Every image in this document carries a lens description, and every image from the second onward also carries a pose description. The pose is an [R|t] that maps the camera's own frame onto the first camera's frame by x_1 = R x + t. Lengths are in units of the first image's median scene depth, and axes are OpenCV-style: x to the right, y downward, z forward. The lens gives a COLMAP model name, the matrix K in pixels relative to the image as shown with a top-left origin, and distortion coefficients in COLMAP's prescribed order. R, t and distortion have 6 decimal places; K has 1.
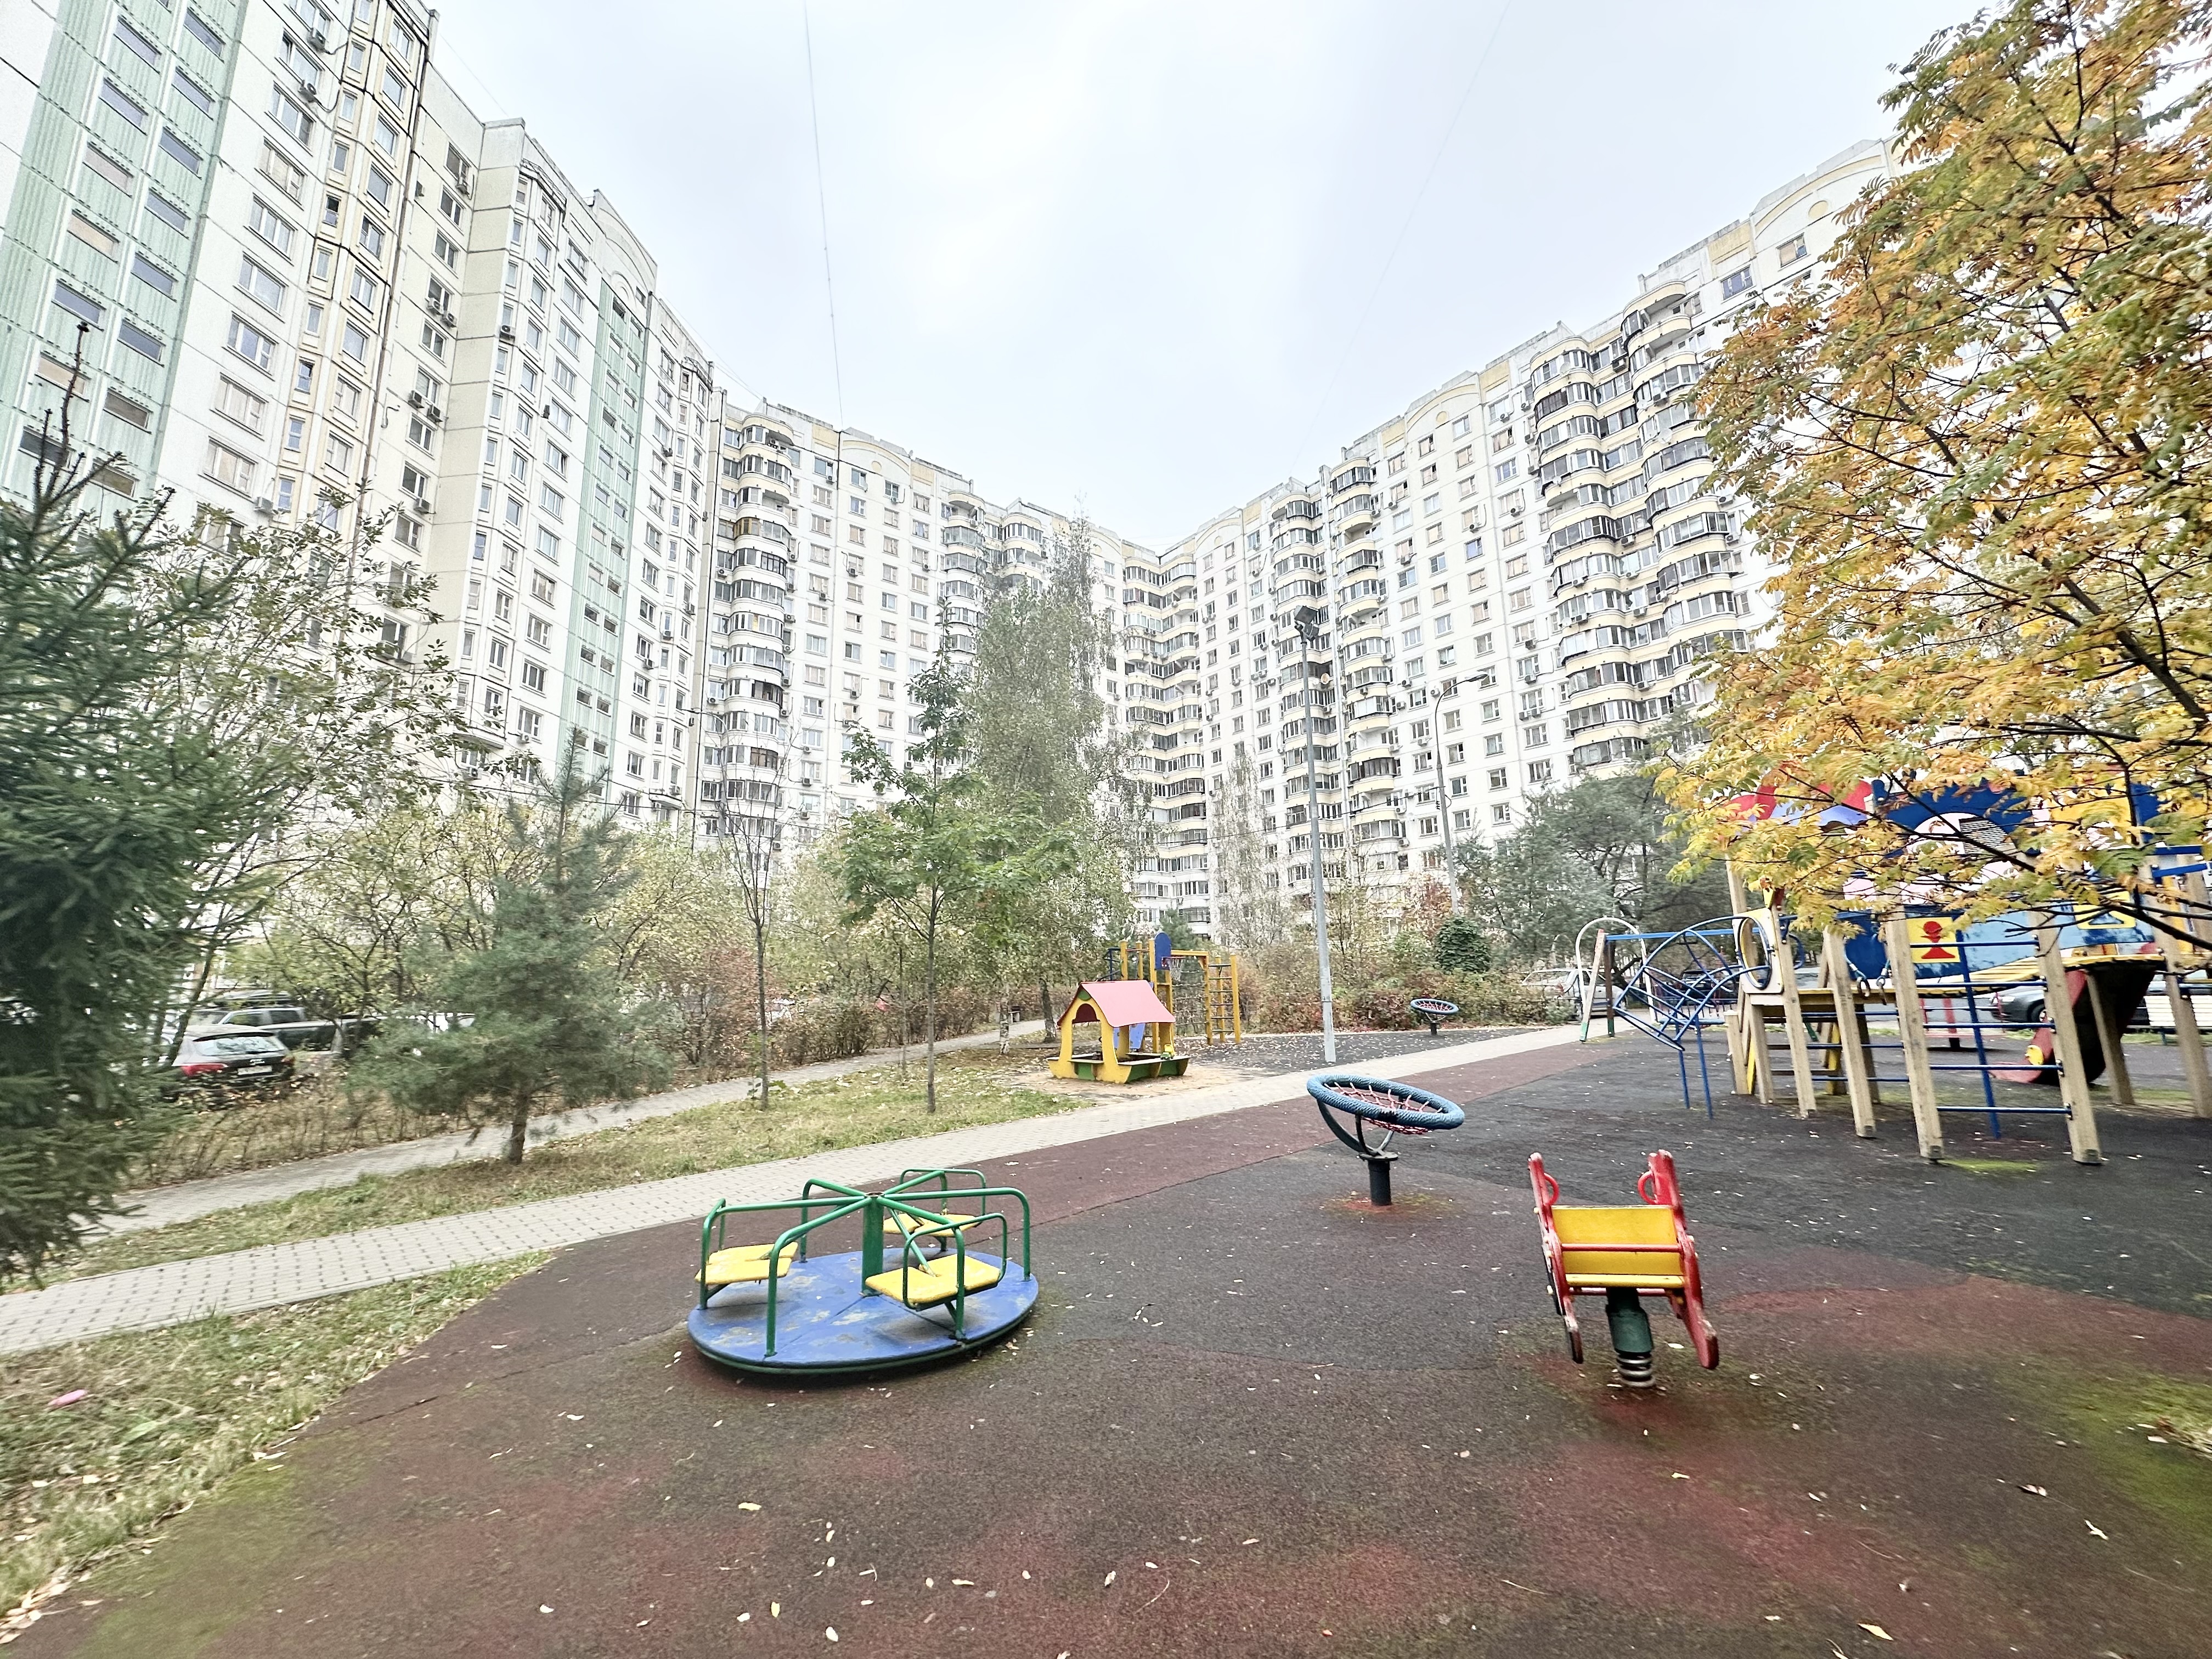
lens RADIAL K [[880.0, 0, 1109.4], [0, 880.0, 825.3], [0, 0, 1]] dist [-0.001321, 0.000051]
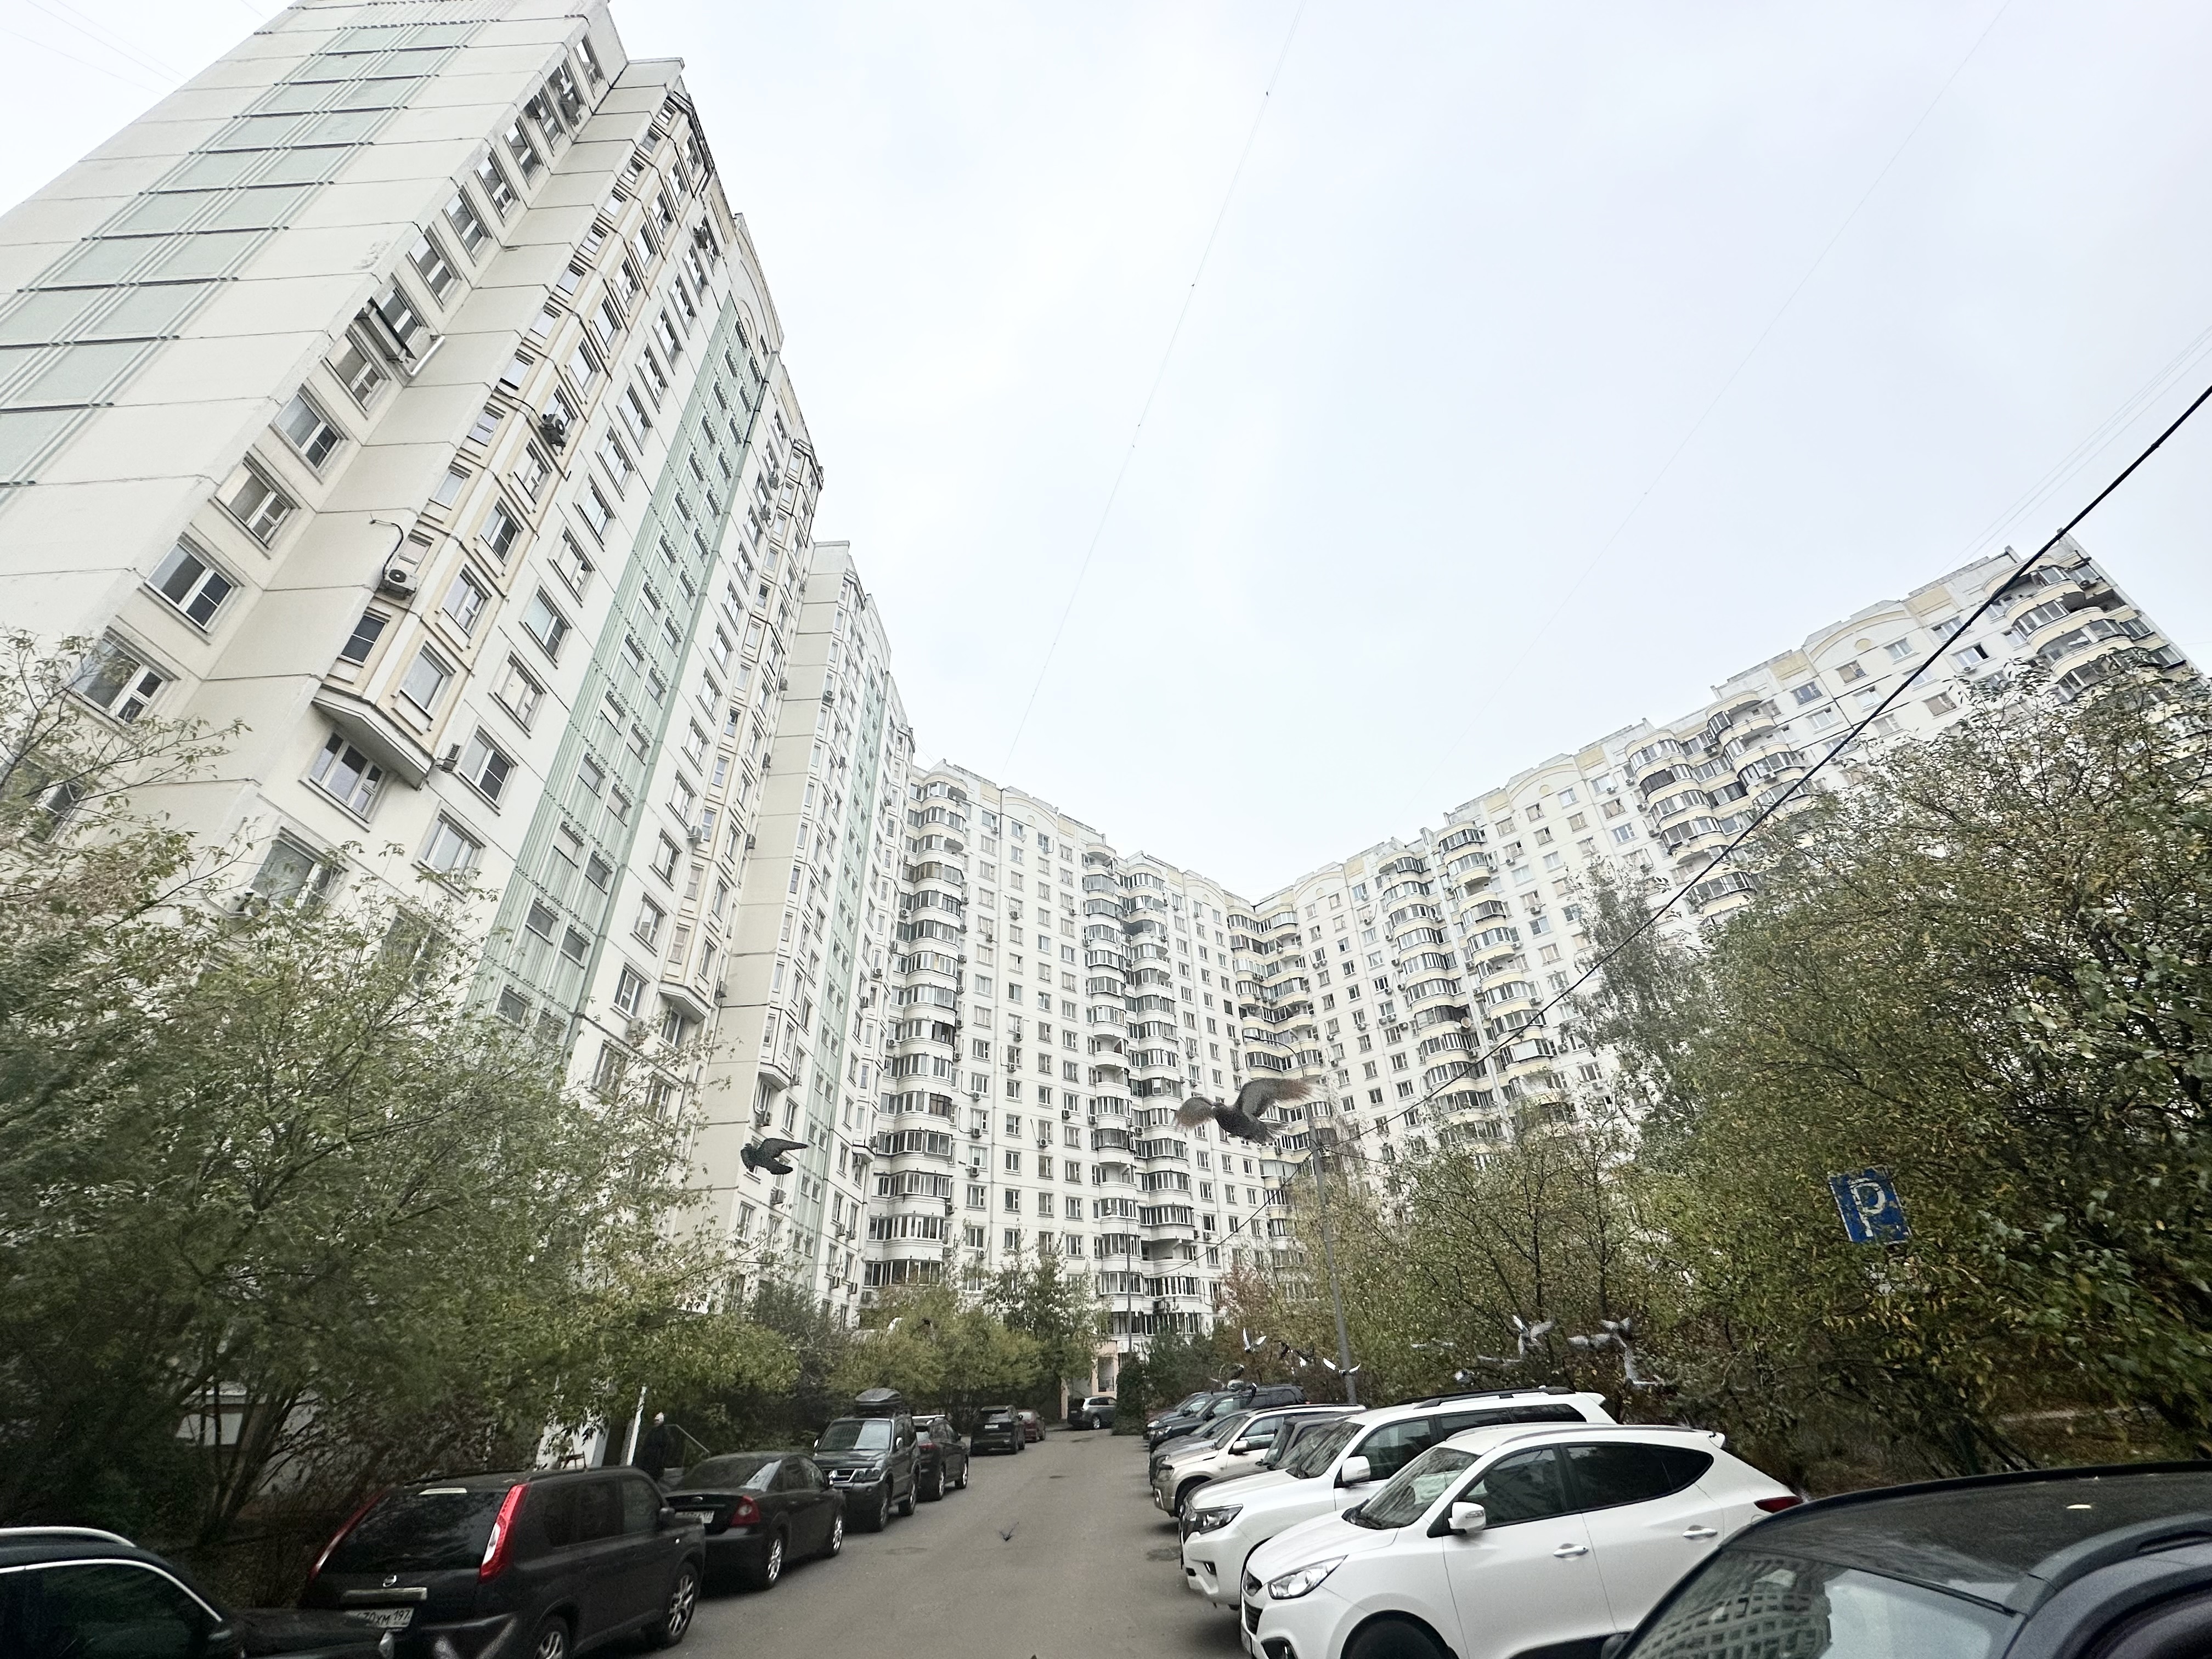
lens RADIAL K [[880.0, 0, 1109.4], [0, 880.0, 825.3], [0, 0, 1]] dist [-0.001321, 0.000051]
pose [[0.996843, 0.019561, 0.076945, -0.255111], [0.011511, 0.923324, -0.383848, 0.007867], [-0.078553, 0.383522, 0.920185, 0.015418]]
